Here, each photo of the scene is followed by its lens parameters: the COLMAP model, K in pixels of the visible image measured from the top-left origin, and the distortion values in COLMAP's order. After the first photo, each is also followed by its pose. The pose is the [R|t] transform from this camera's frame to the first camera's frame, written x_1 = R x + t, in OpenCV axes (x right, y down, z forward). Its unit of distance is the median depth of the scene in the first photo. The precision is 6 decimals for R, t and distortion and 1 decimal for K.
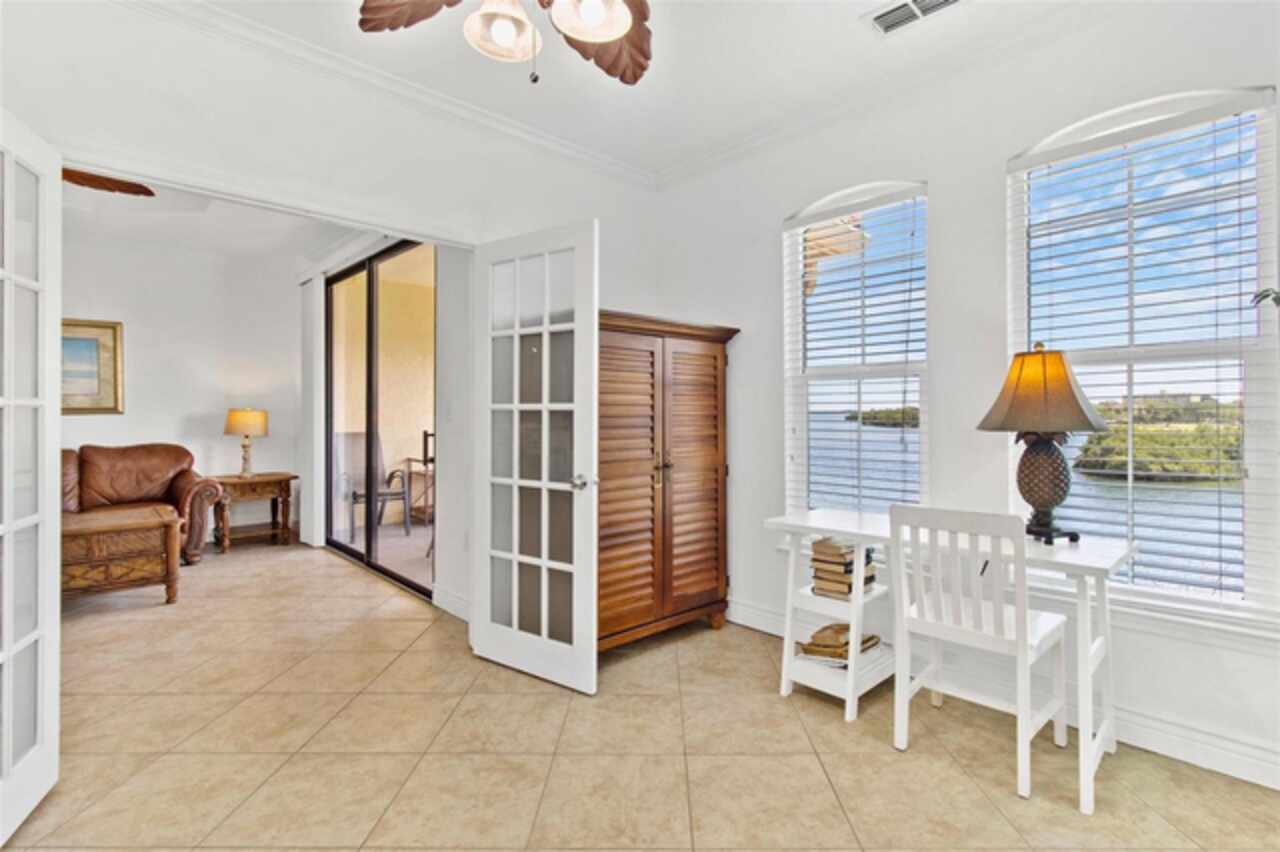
lens RADIAL K [[603.6, 0, 638.0], [0, 603.6, 415.8], [0, 0, 1]] dist [0.000143, -0.000240]
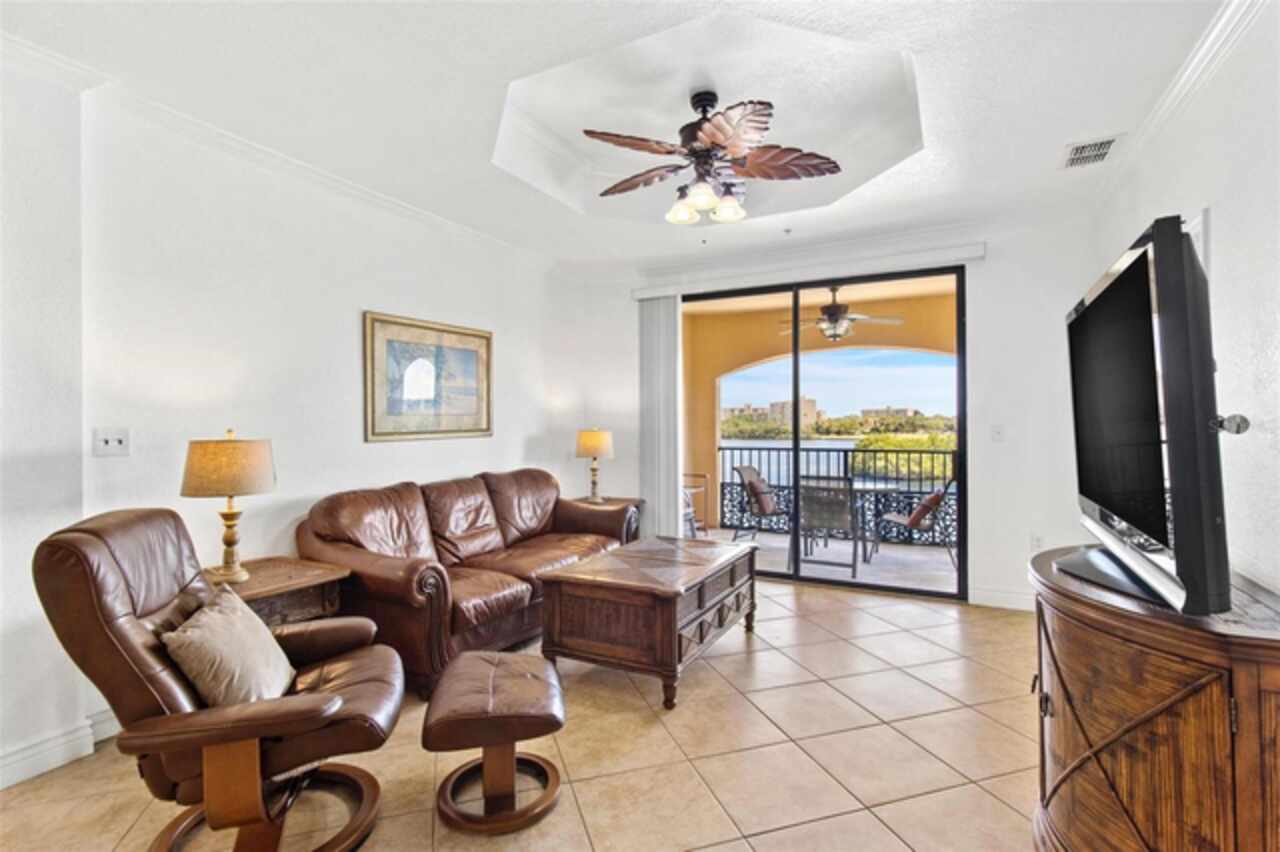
lens RADIAL K [[603.6, 0, 621.3], [0, 603.6, 418.4], [0, 0, 1]] dist [0.000143, -0.000240]
pose [[0.948320, 0.001075, 0.317312, -0.975040], [0.004271, 0.999860, -0.016154, -0.012970], [-0.317285, 0.016674, 0.948184, 0.105227]]
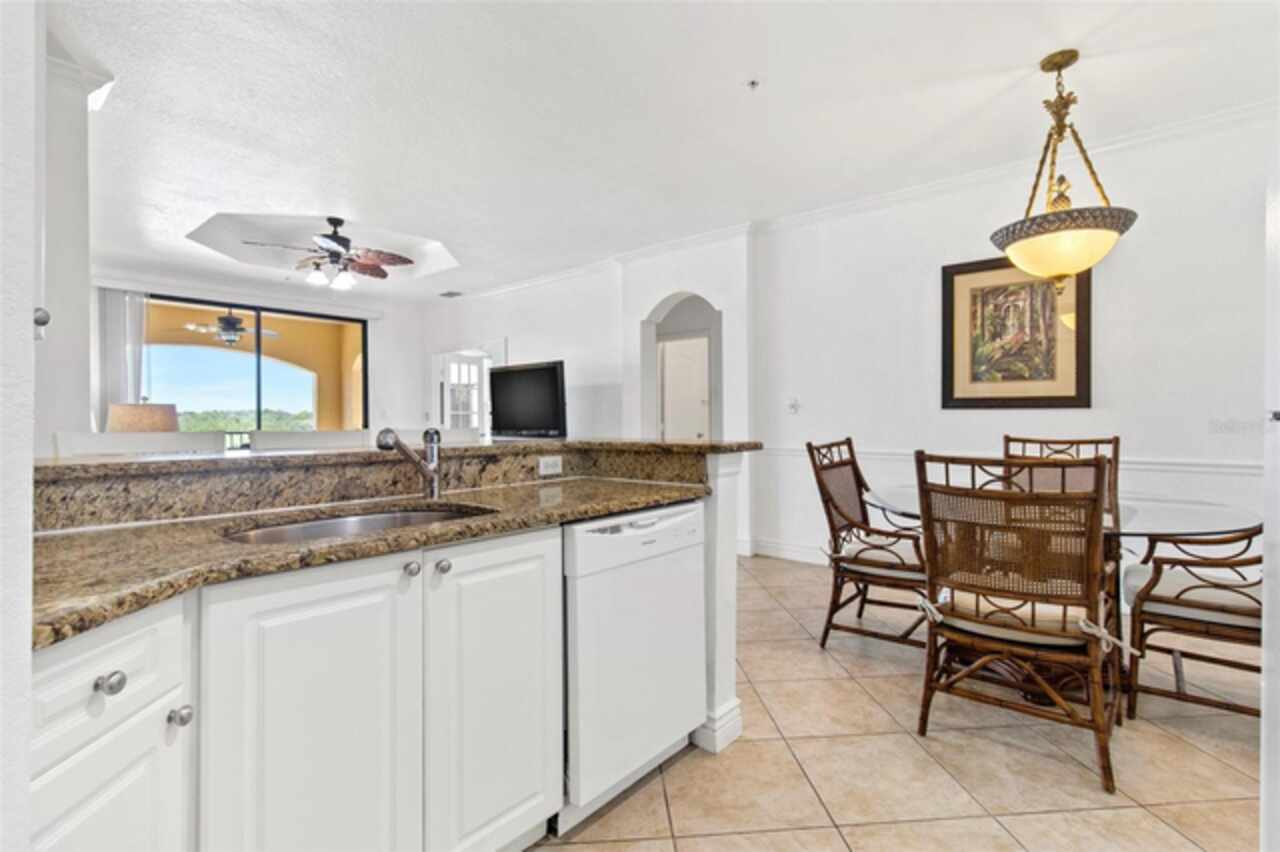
lens RADIAL K [[603.6, 0, 647.8], [0, 603.6, 420.5], [0, 0, 1]] dist [0.000143, -0.000240]
pose [[-0.133873, -0.007302, 0.990972, -1.832443], [0.012958, 0.999874, 0.009118, 0.007999], [-0.990914, 0.014062, -0.133762, 0.248818]]
